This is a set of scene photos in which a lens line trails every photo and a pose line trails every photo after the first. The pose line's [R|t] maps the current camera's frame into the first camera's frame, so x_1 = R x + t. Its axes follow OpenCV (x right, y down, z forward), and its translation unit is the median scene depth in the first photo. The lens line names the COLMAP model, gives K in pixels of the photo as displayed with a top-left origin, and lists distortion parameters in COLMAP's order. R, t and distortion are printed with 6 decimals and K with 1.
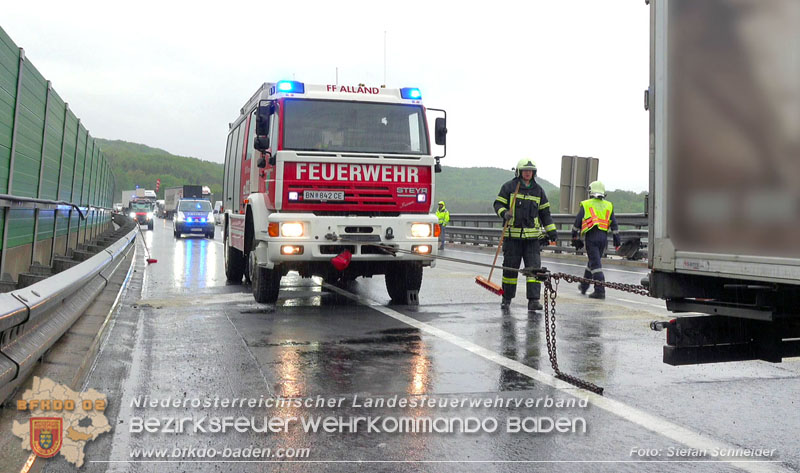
lens RADIAL K [[816.2, 0, 386.6], [0, 816.2, 224.1], [0, 0, 1]] dist [0.020067, 0.000000]
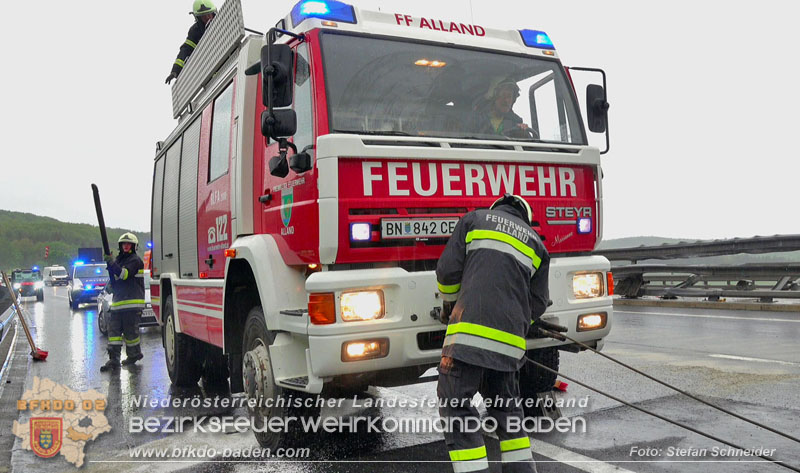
lens RADIAL K [[708.1, 0, 456.6], [0, 708.1, 248.4], [0, 0, 1]] dist [-0.009404, -0.001549]
pose [[0.966680, -0.058684, 0.249169, -0.156706], [0.066384, 0.997538, -0.022606, -0.012263], [-0.247229, 0.038393, 0.968196, 0.580573]]
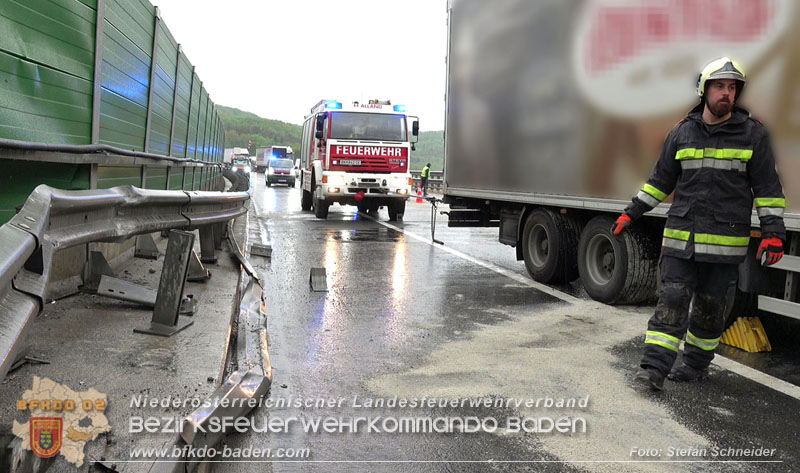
lens RADIAL K [[733.4, 0, 390.2], [0, 733.4, 230.3], [0, 0, 1]] dist [-0.006816, 0.000000]
pose [[0.996731, 0.023741, -0.077228, 0.152355], [-0.018345, 0.997389, 0.069845, 0.002330], [0.078684, -0.068200, 0.994564, -0.724605]]
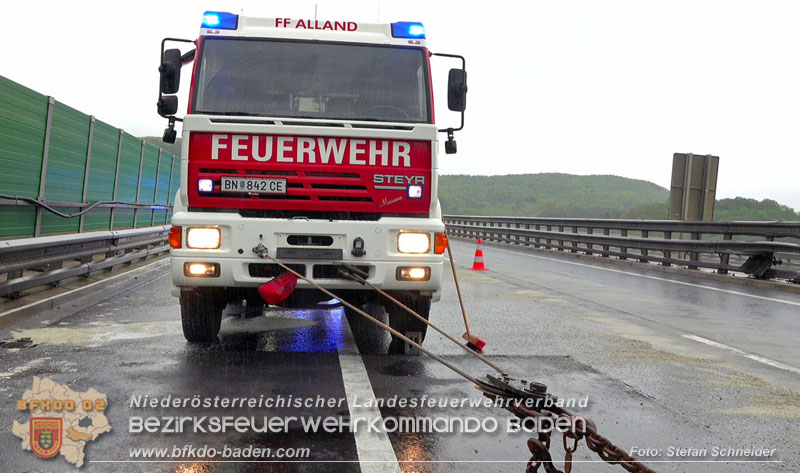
lens RADIAL K [[733.4, 0, 376.7], [0, 733.4, 221.0], [0, 0, 1]] dist [-0.006816, 0.000000]
pose [[0.983040, 0.017498, -0.182556, 0.119064], [-0.018530, 0.999821, -0.003949, -0.006732], [0.182455, 0.007265, 0.983187, 0.445503]]
